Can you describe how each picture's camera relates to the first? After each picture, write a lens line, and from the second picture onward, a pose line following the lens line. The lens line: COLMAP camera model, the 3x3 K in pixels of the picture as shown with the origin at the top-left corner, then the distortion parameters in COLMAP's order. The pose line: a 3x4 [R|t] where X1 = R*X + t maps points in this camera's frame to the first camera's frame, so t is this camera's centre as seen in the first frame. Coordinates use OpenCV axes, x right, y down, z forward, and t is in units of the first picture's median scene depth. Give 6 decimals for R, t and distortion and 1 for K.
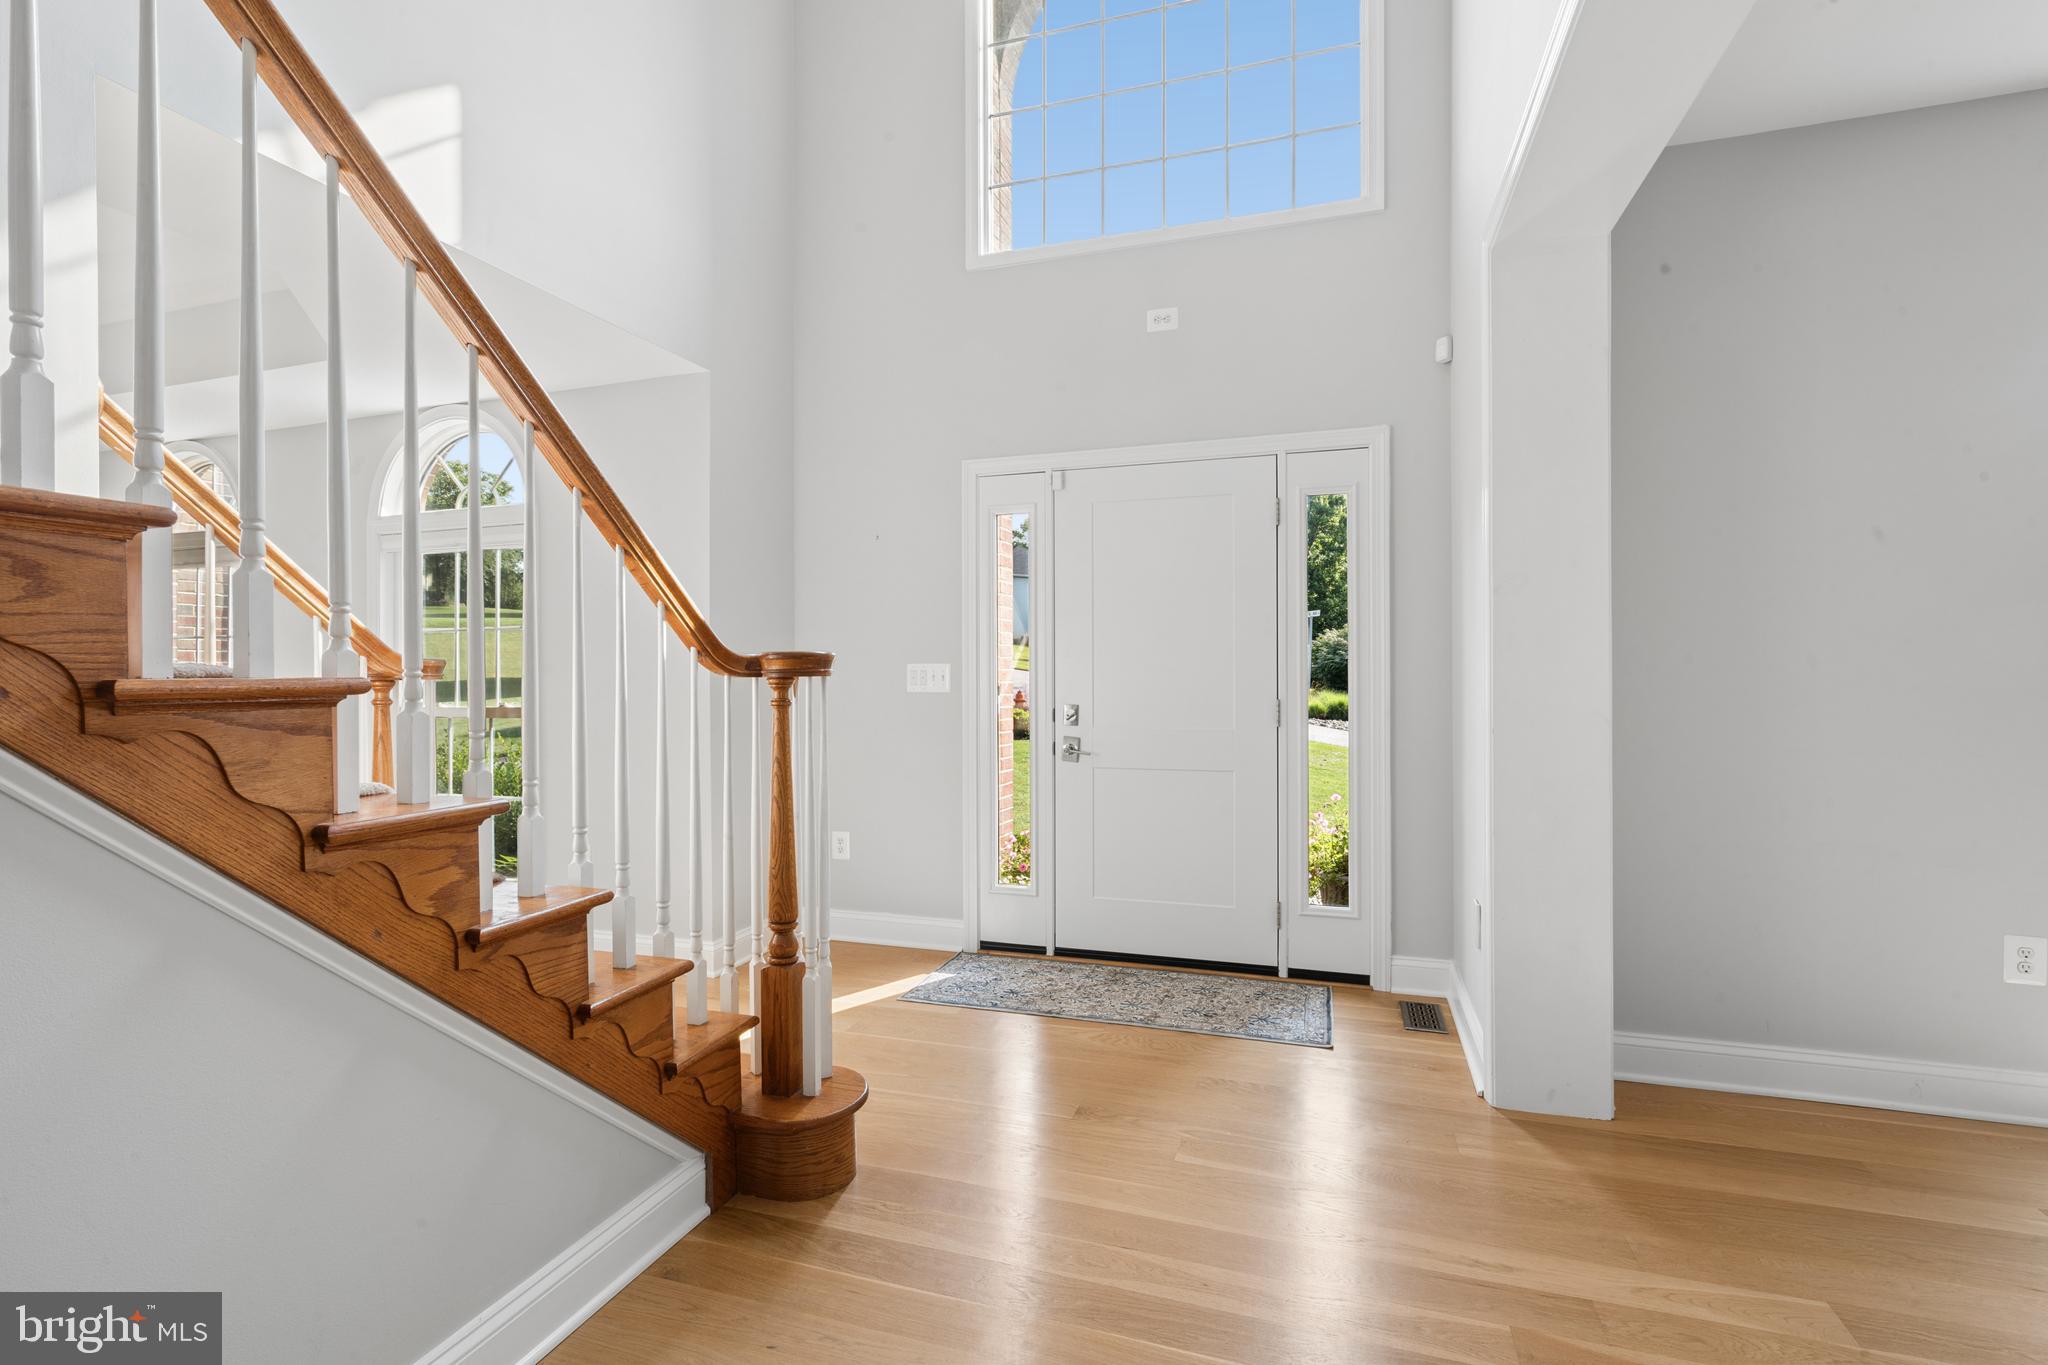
lens RADIAL K [[925.3, 0, 1032.7], [0, 925.3, 666.8], [0, 0, 1]] dist [-0.005744, 0.000260]
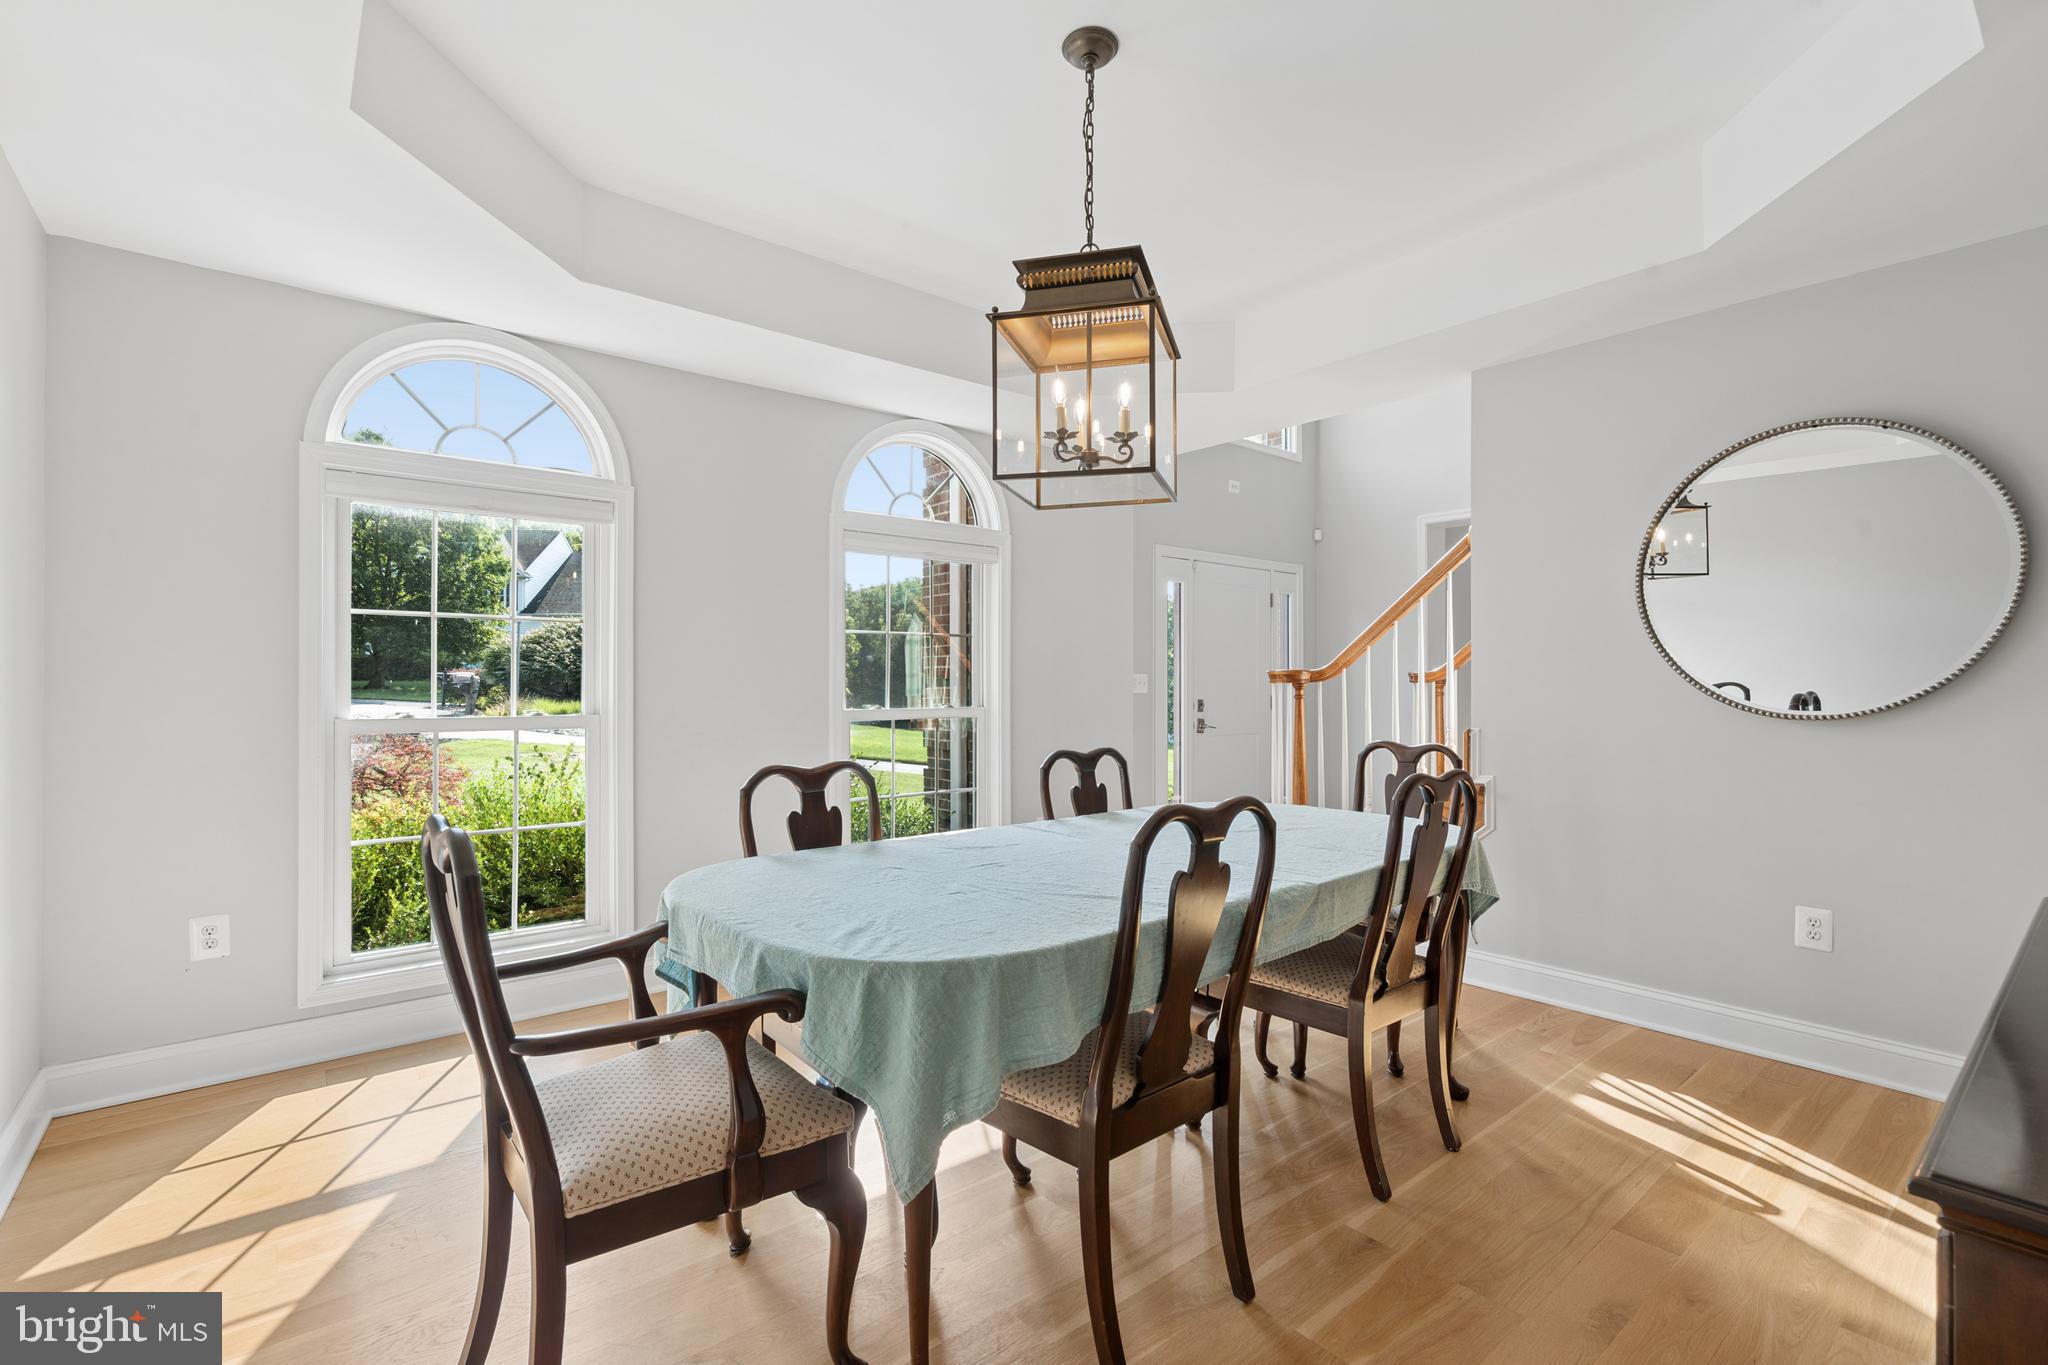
lens RADIAL K [[926.8, 0, 1024.0], [0, 926.8, 682.5], [0, 0, 1]] dist [0.001601, 0.000591]
pose [[0.535887, 0.006521, 0.844264, -1.697897], [-0.003338, 0.999979, -0.005605, 0.023117], [-0.844283, 0.000186, 0.535898, 0.387402]]
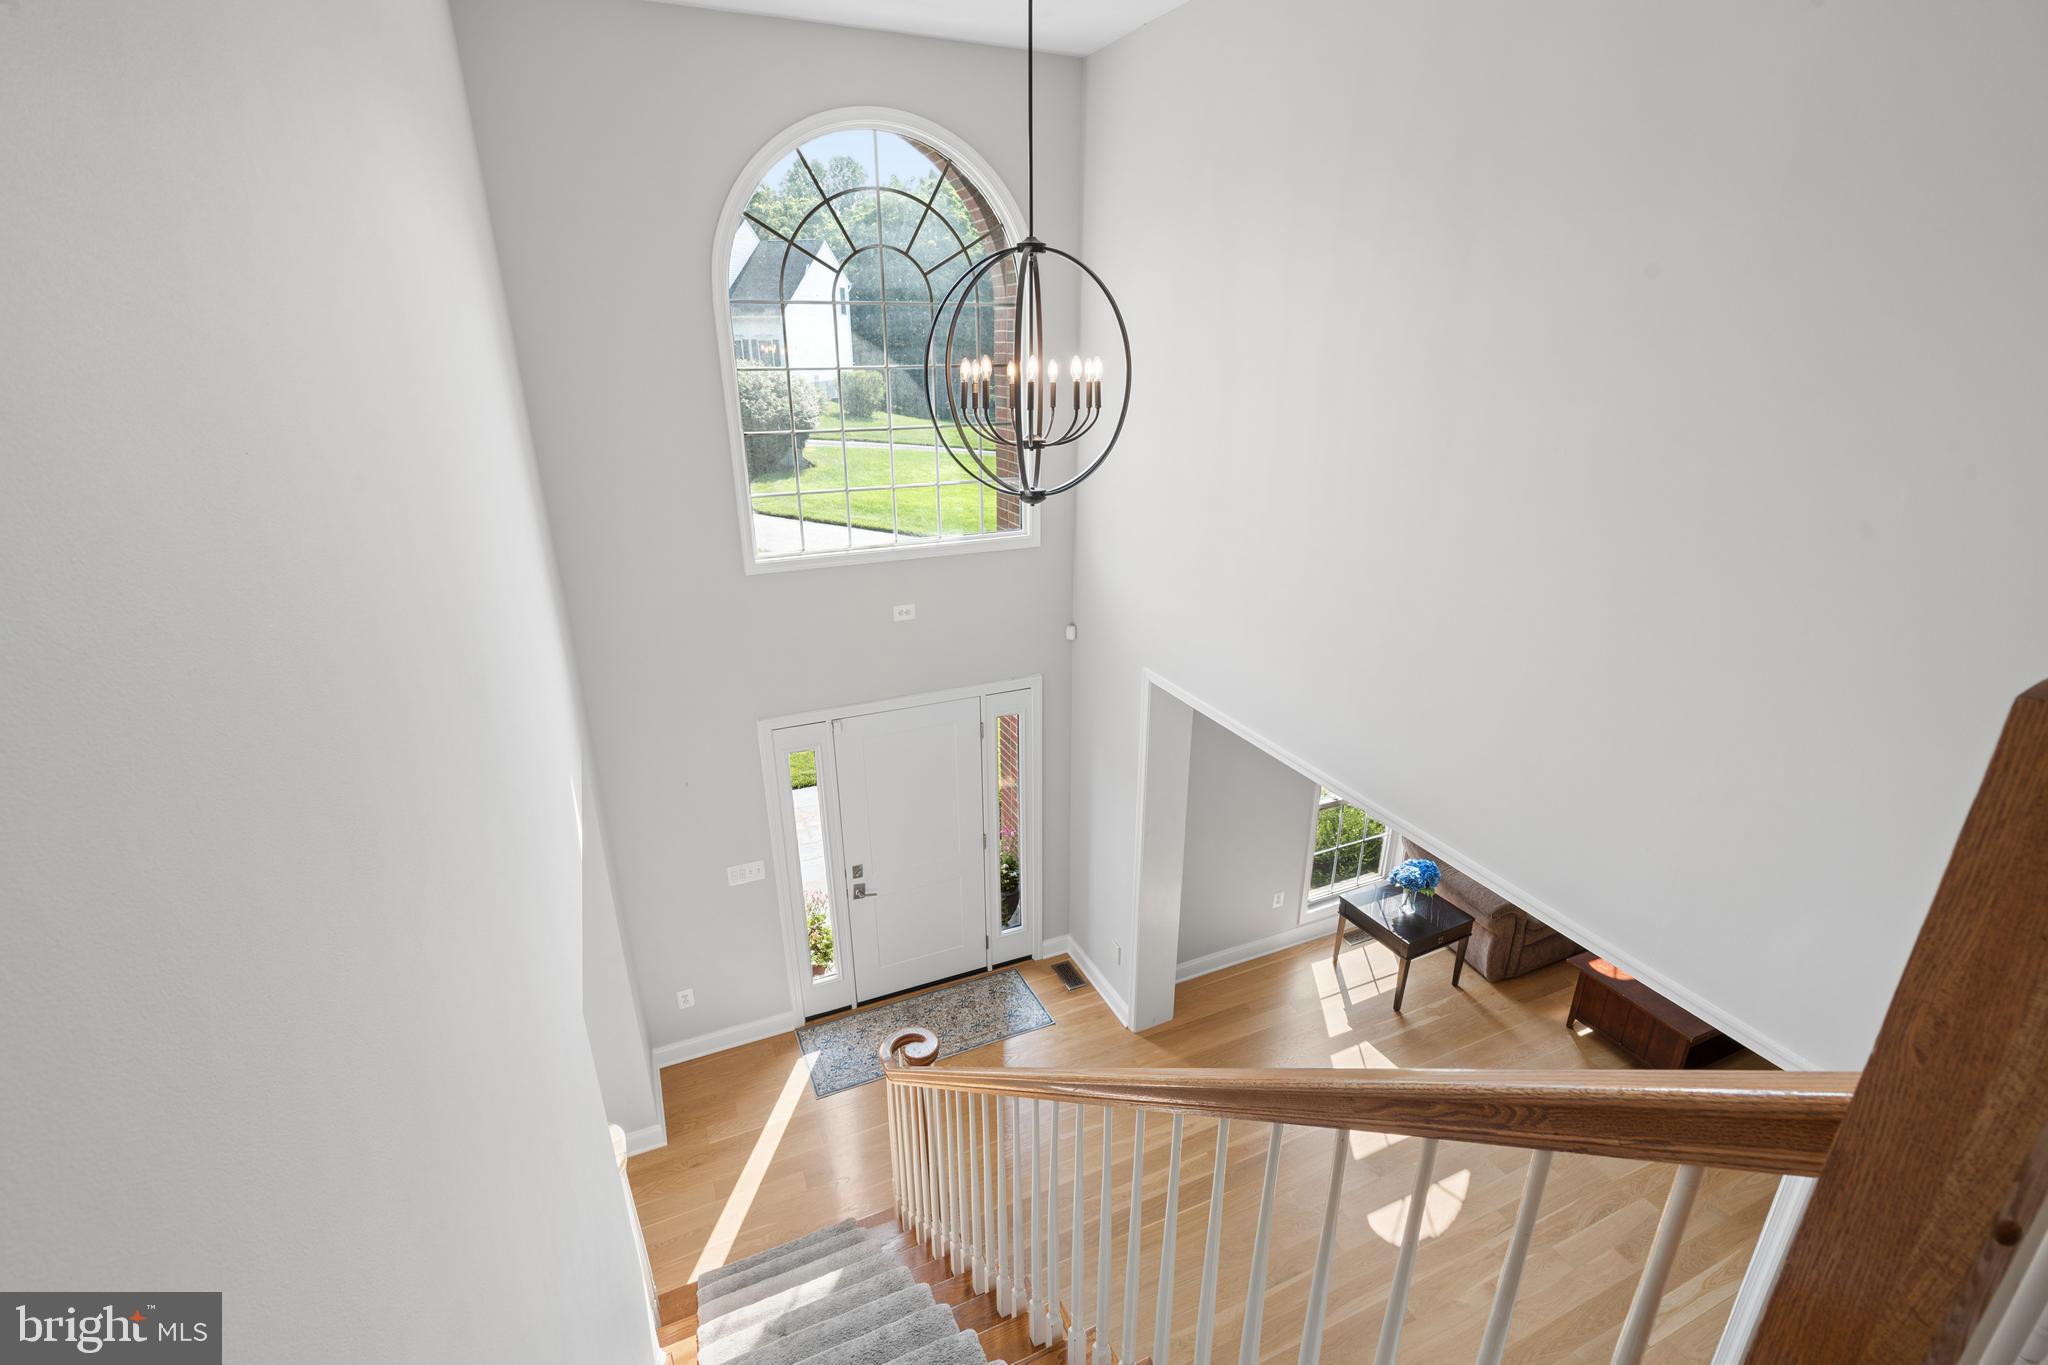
lens RADIAL K [[925.3, 0, 1032.7], [0, 925.3, 666.8], [0, 0, 1]] dist [-0.005744, 0.000260]
pose [[0.741890, -0.228595, 0.630352, -0.655428], [-0.002813, 0.939022, 0.343844, -0.823518], [-0.670516, -0.256868, 0.696008, -0.143321]]
